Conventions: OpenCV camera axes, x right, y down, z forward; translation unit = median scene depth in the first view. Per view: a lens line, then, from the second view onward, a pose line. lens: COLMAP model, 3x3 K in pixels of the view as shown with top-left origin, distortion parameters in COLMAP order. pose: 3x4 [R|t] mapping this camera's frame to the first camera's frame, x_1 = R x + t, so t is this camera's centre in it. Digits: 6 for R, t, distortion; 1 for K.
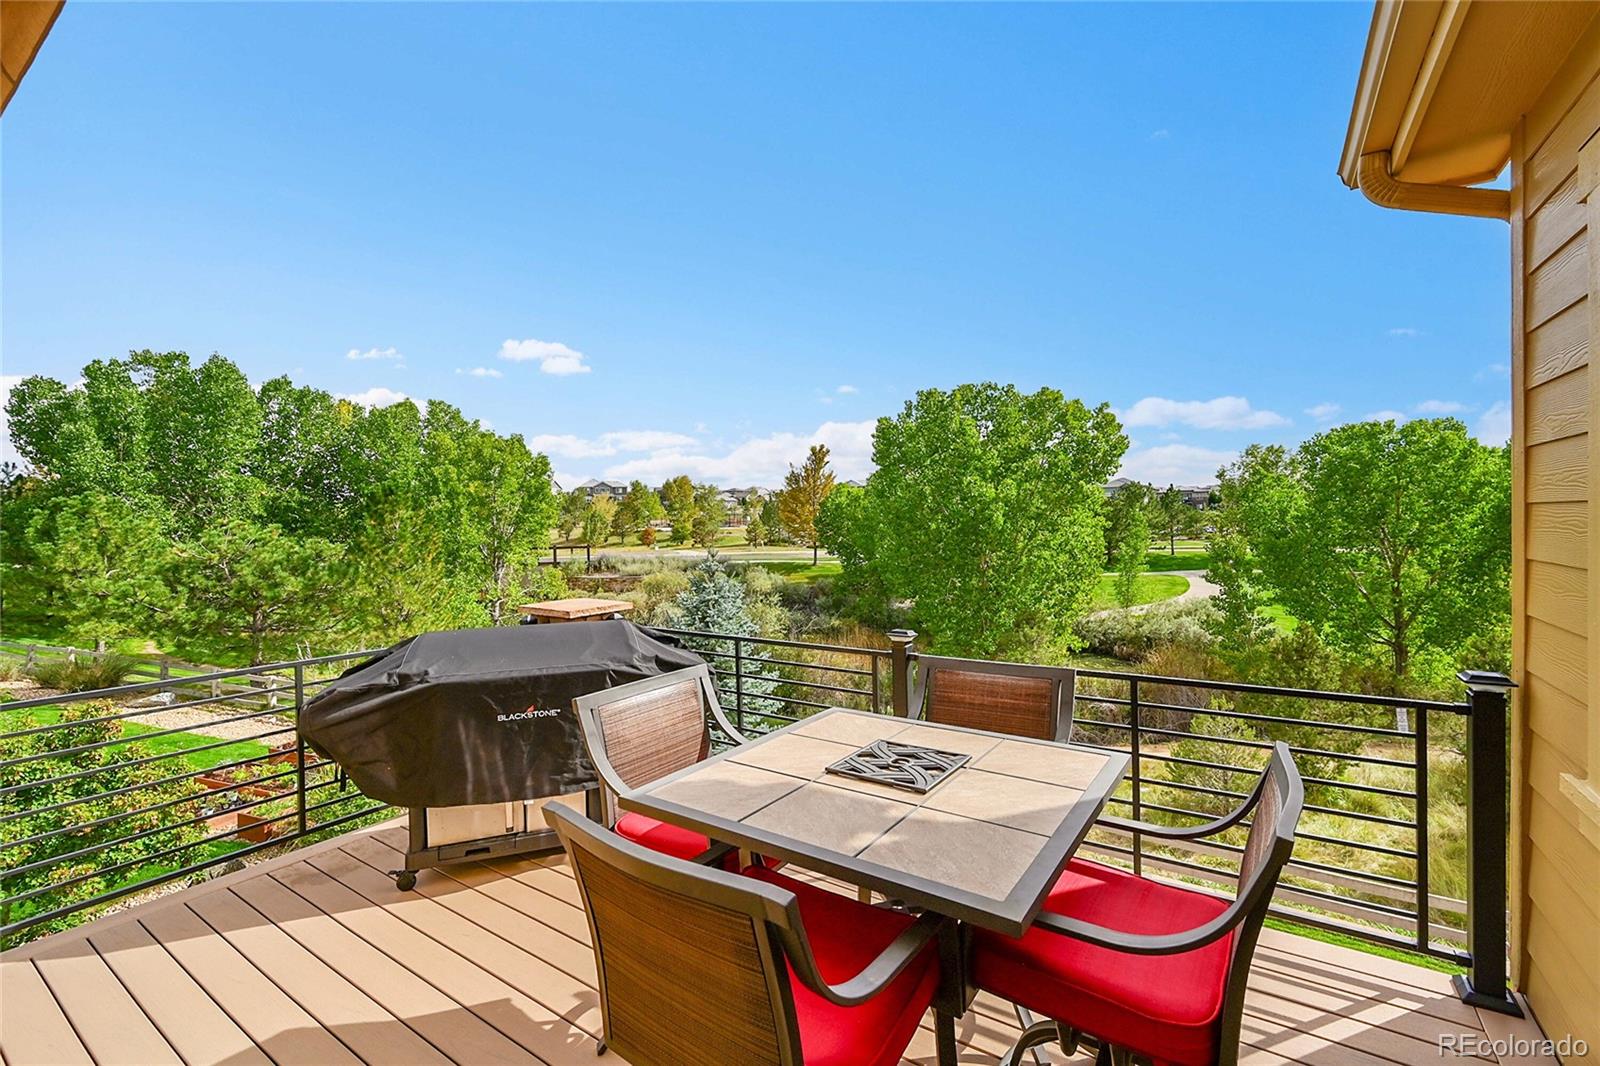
lens RADIAL K [[648.9, 0, 800.6], [0, 648.9, 535.0], [0, 0, 1]] dist [-0.001174, -0.000137]
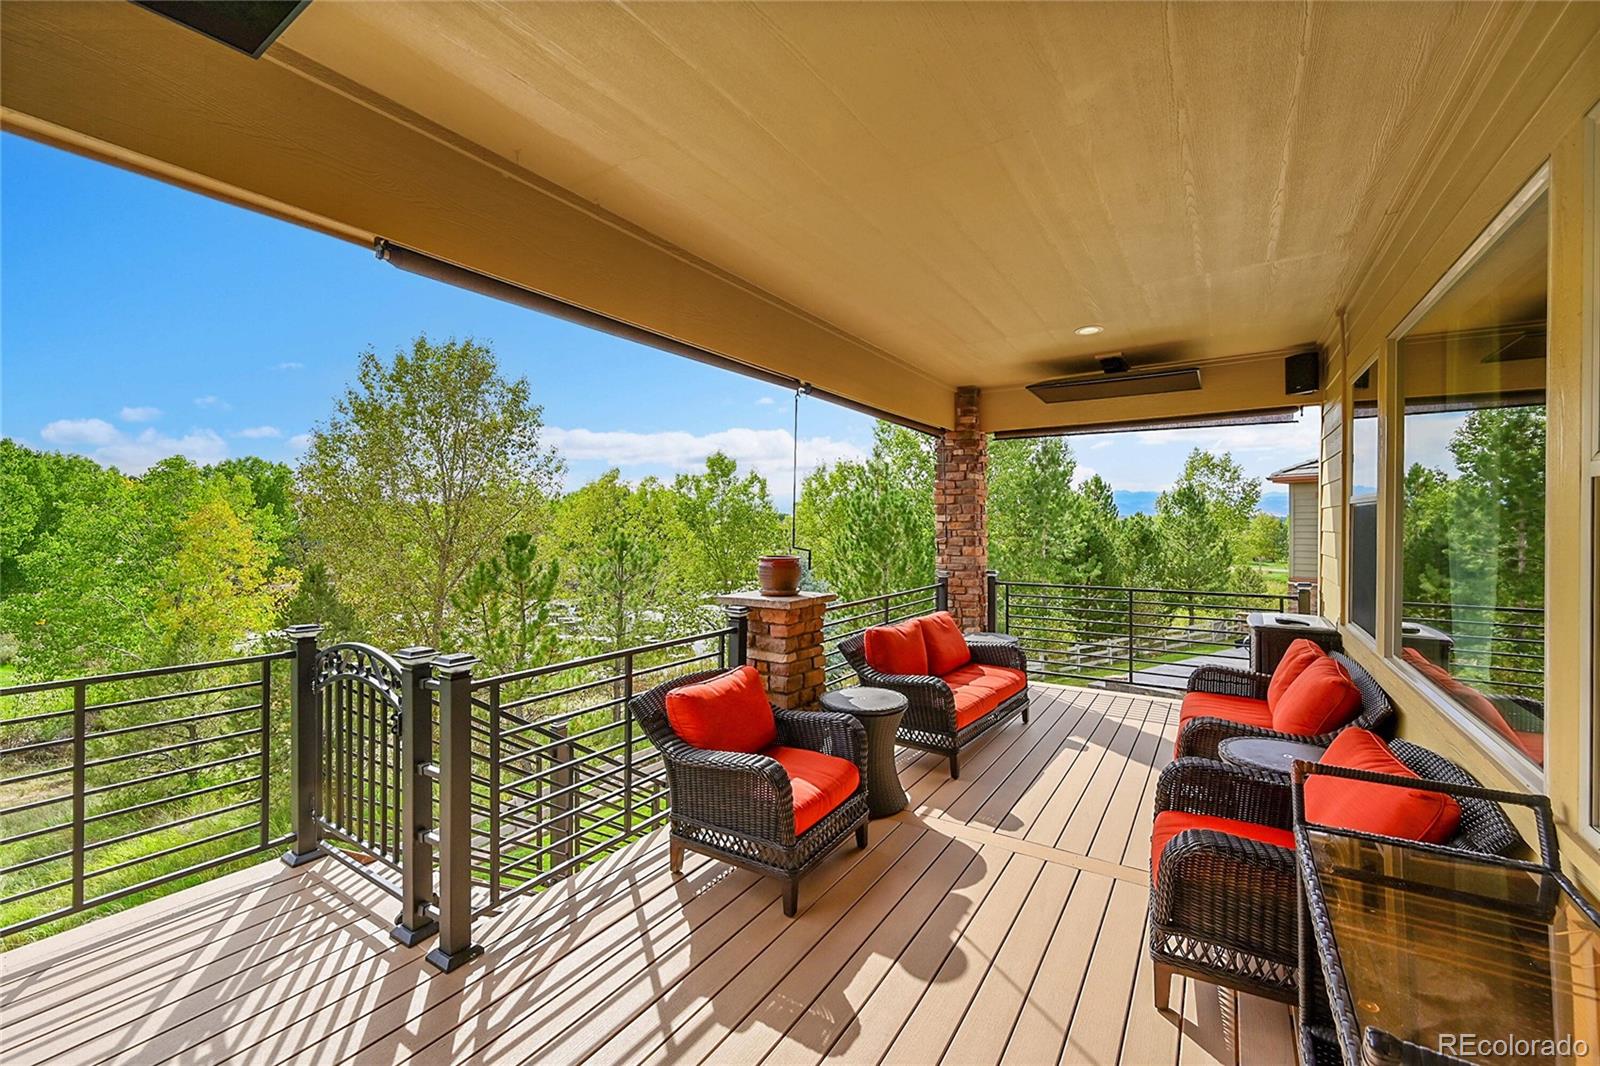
lens RADIAL K [[648.9, 0, 802.7], [0, 648.9, 528.2], [0, 0, 1]] dist [-0.001174, -0.000137]
pose [[0.021741, -0.003133, 0.999759, -0.305079], [-0.001059, 0.999994, 0.003157, 0.000998], [-0.999763, -0.001127, 0.021738, -0.096065]]
